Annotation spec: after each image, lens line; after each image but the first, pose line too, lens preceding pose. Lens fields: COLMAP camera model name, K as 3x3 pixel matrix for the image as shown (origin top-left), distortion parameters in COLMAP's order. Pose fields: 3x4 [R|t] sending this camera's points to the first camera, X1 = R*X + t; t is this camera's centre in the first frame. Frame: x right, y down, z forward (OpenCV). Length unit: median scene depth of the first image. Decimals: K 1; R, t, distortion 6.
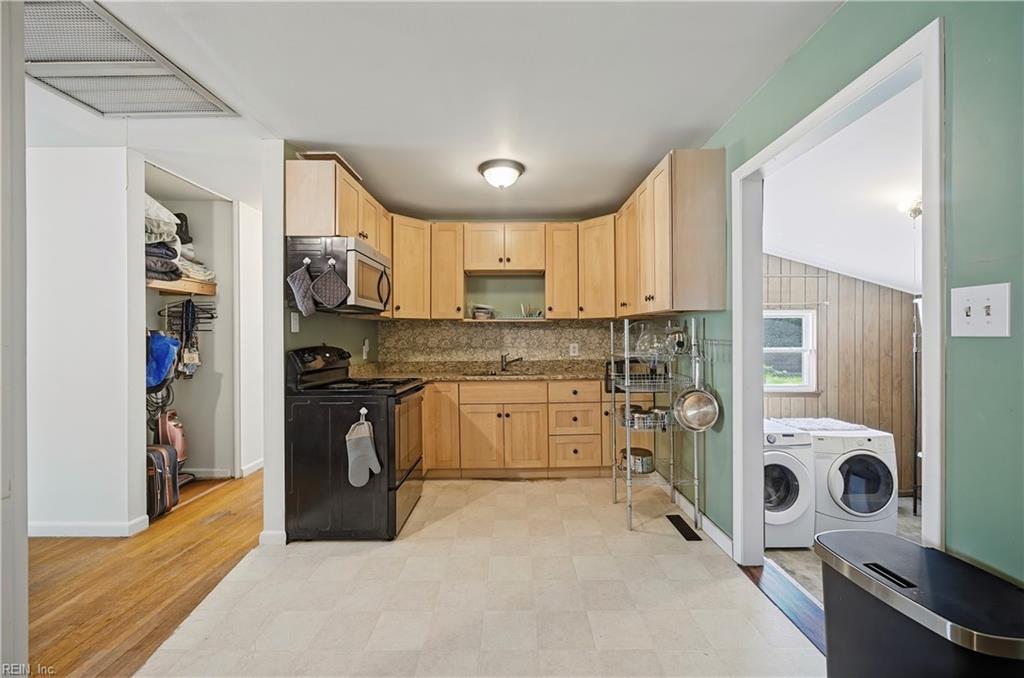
lens RADIAL K [[409.3, 0, 512.0], [0, 409.3, 339.0], [0, 0, 1]] dist [-0.000173, 0.000039]
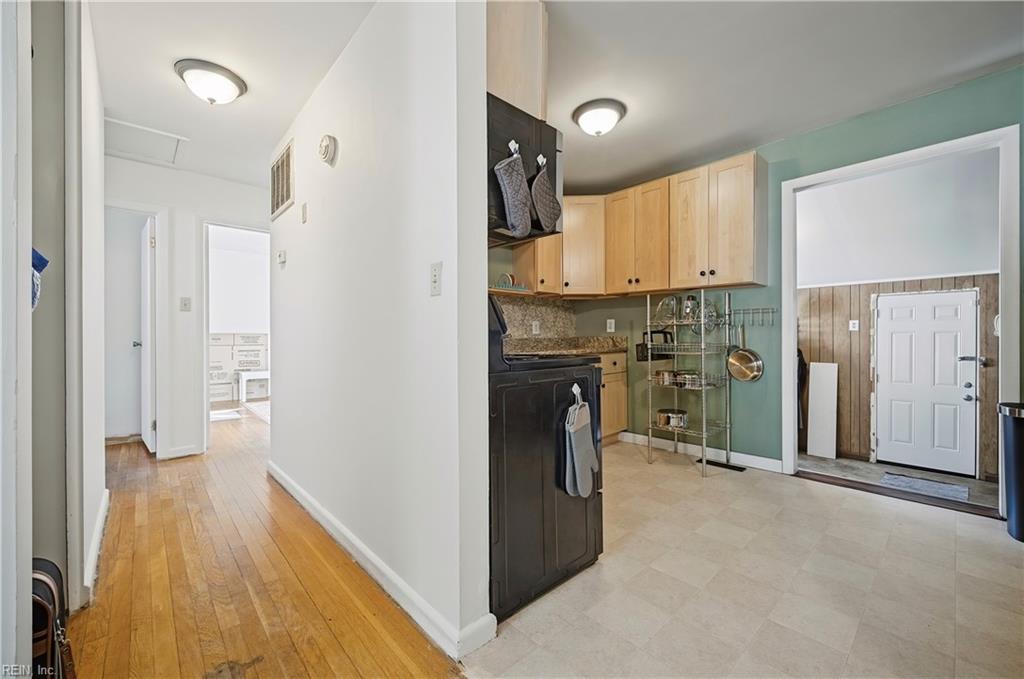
lens RADIAL K [[409.3, 0, 512.0], [0, 409.3, 339.5], [0, 0, 1]] dist [-0.000173, 0.000039]
pose [[0.735704, -0.003696, 0.677293, -0.743187], [0.005184, 0.999987, -0.000175, 0.073788], [-0.677283, 0.003640, 0.735713, 0.455444]]
